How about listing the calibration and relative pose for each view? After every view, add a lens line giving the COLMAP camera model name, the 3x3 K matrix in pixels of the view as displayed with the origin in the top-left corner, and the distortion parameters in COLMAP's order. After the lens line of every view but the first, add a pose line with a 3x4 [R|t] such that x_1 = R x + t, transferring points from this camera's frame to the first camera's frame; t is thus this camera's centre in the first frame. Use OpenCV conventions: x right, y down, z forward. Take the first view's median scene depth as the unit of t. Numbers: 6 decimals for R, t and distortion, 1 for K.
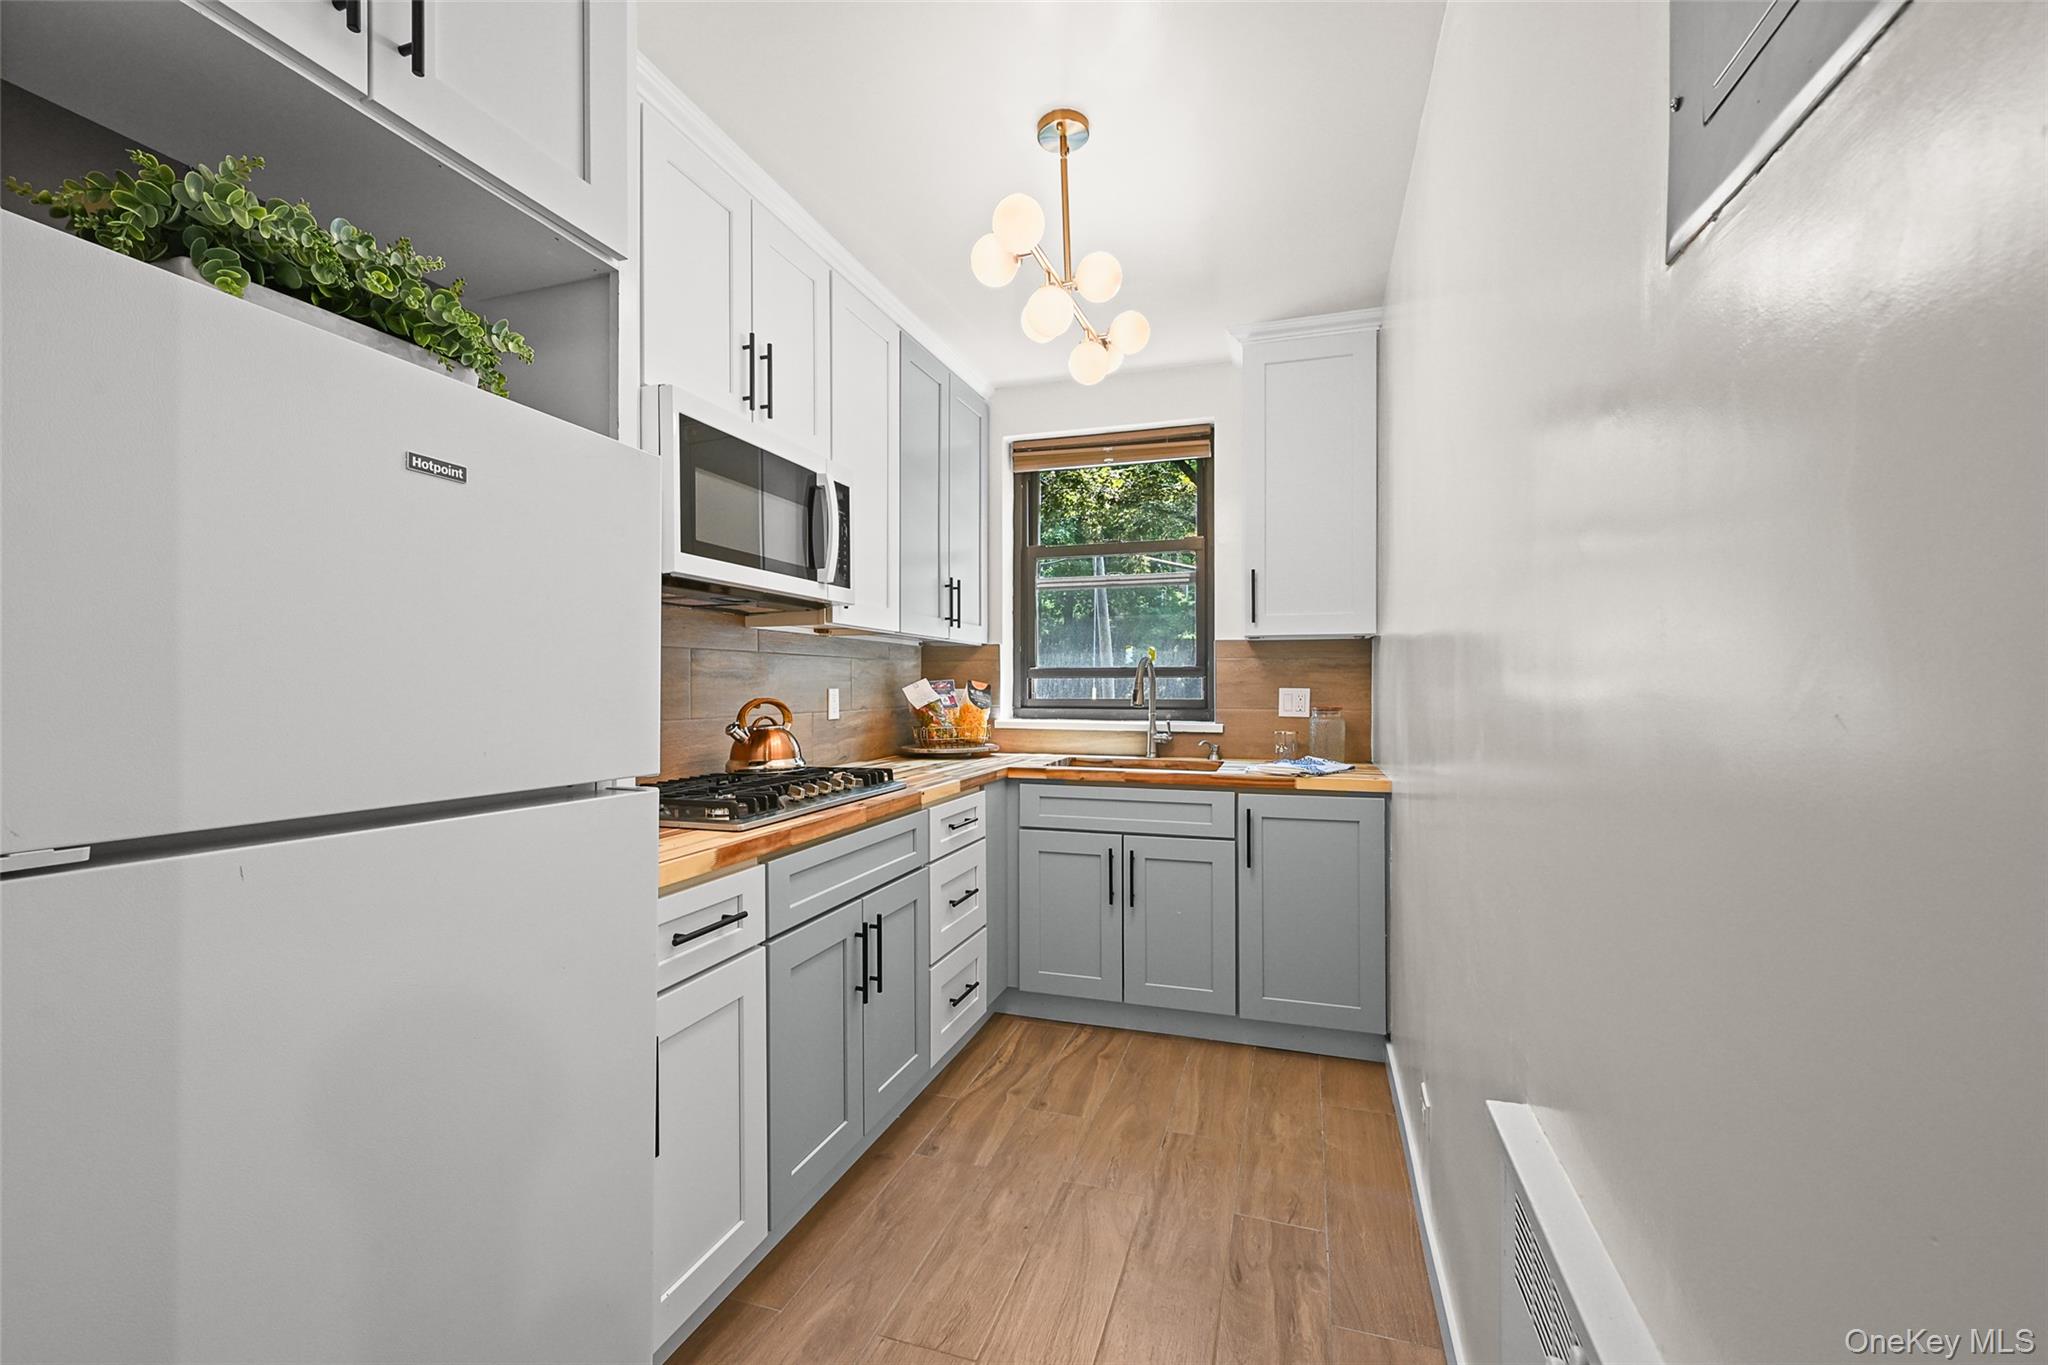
lens RADIAL K [[839.8, 0, 1012.7], [0, 839.8, 670.6], [0, 0, 1]] dist [-0.000392, -0.000424]
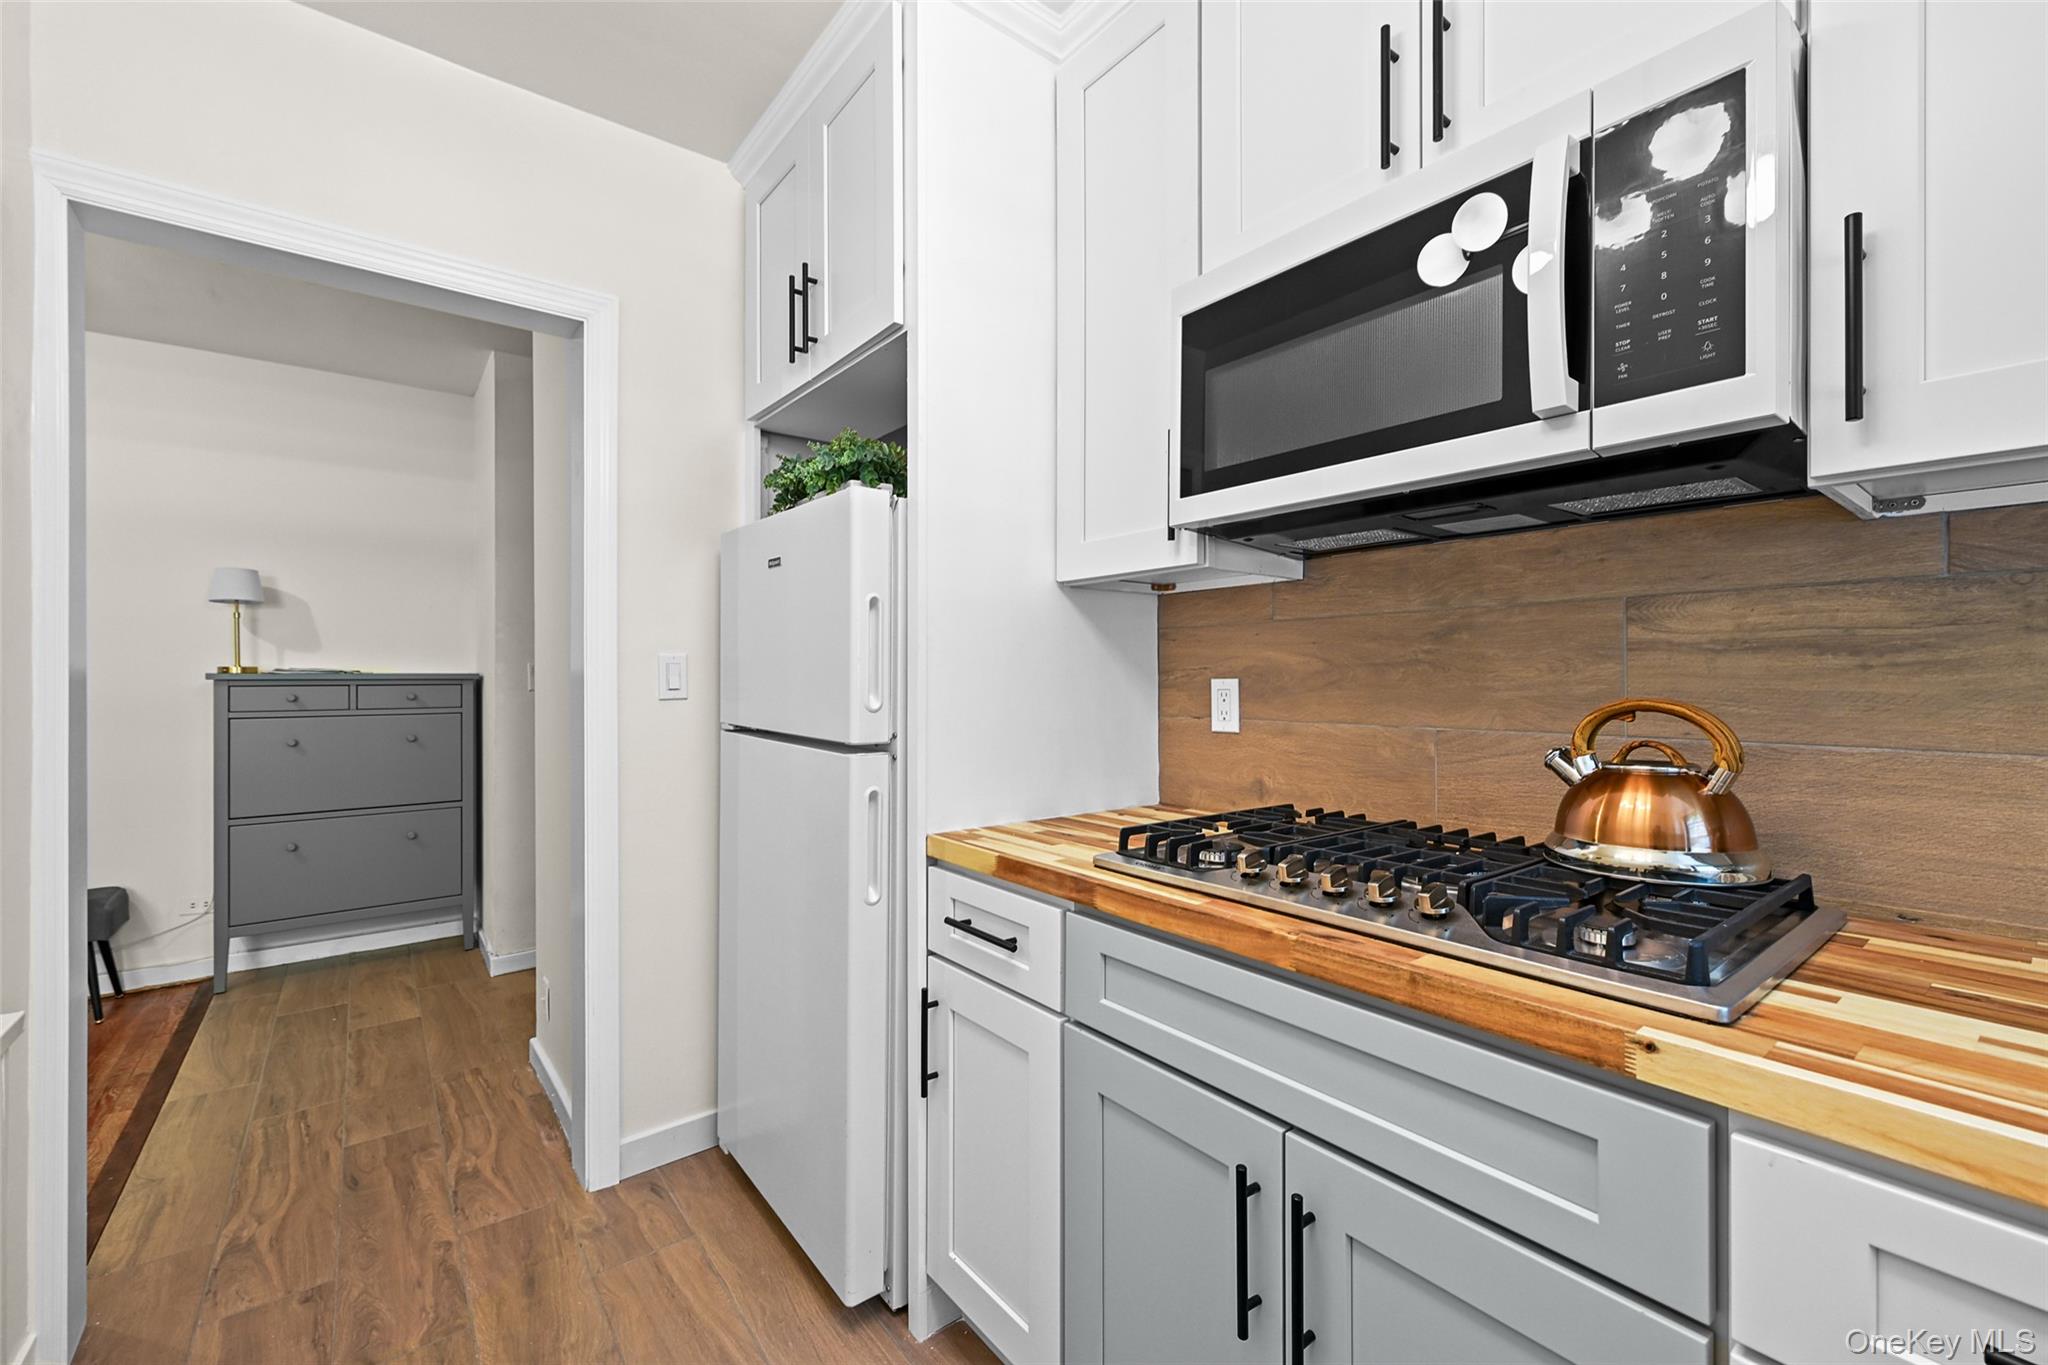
lens RADIAL K [[839.8, 0, 1012.7], [0, 839.8, 670.6], [0, 0, 1]] dist [-0.000392, -0.000424]
pose [[-0.551110, -0.005361, -0.834416, 0.219358], [0.015751, 0.999734, -0.016827, 0.018050], [0.834284, -0.022417, -0.550879, 0.860750]]
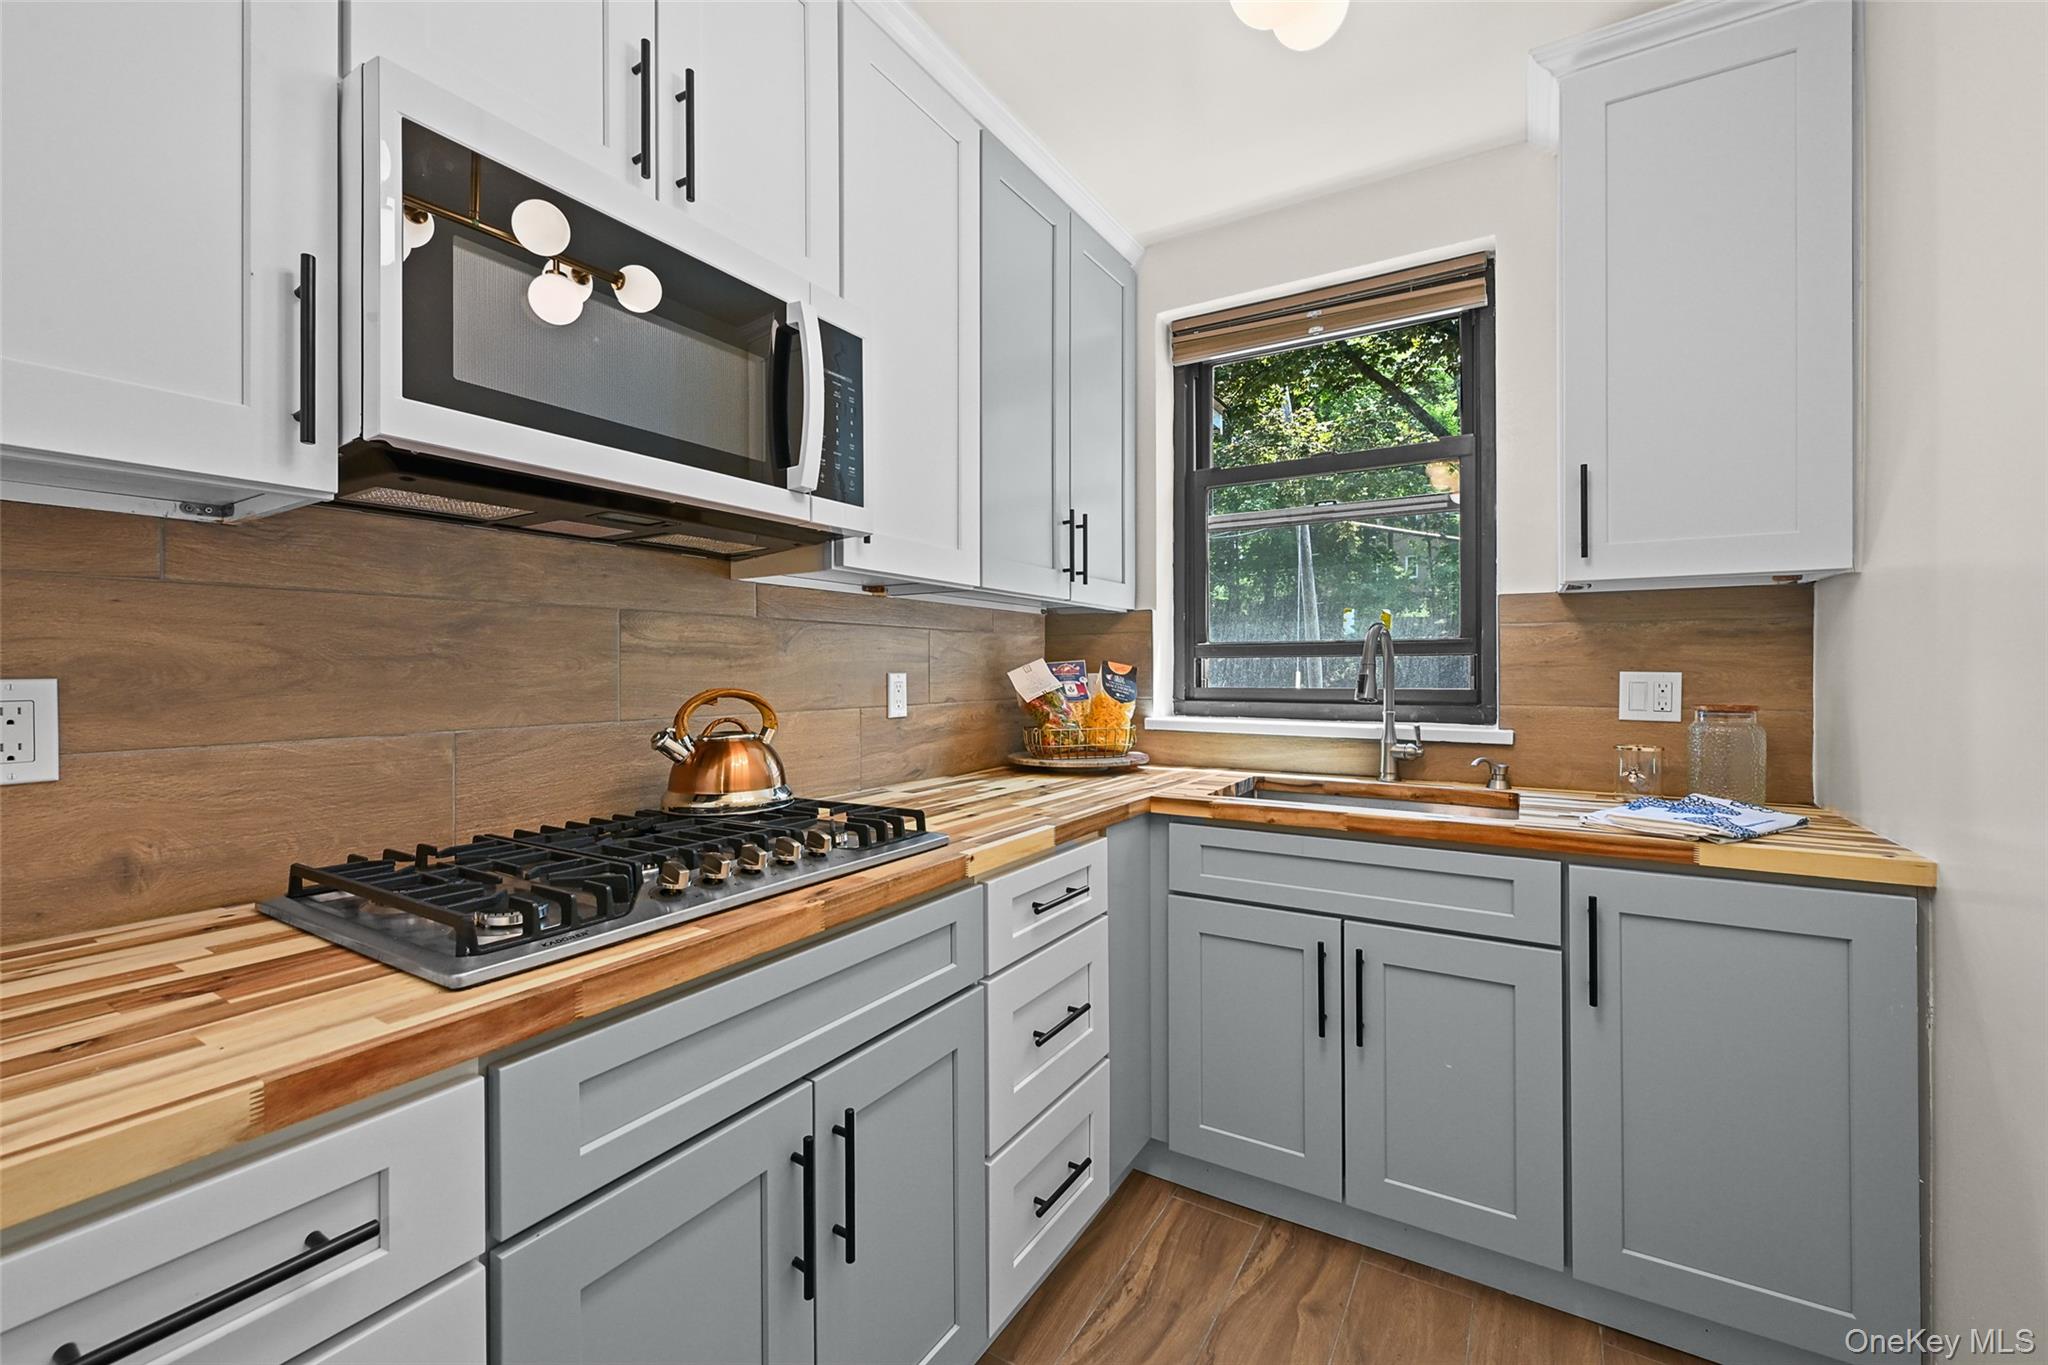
lens RADIAL K [[843.3, 0, 1011.2], [0, 843.3, 663.1], [0, 0, 1]] dist [-0.000414, -0.000110]
pose [[0.973018, -0.003095, -0.230707, 0.044614], [0.005383, 0.999942, 0.009286, 0.008396], [0.230665, -0.010278, 0.972979, 0.399059]]
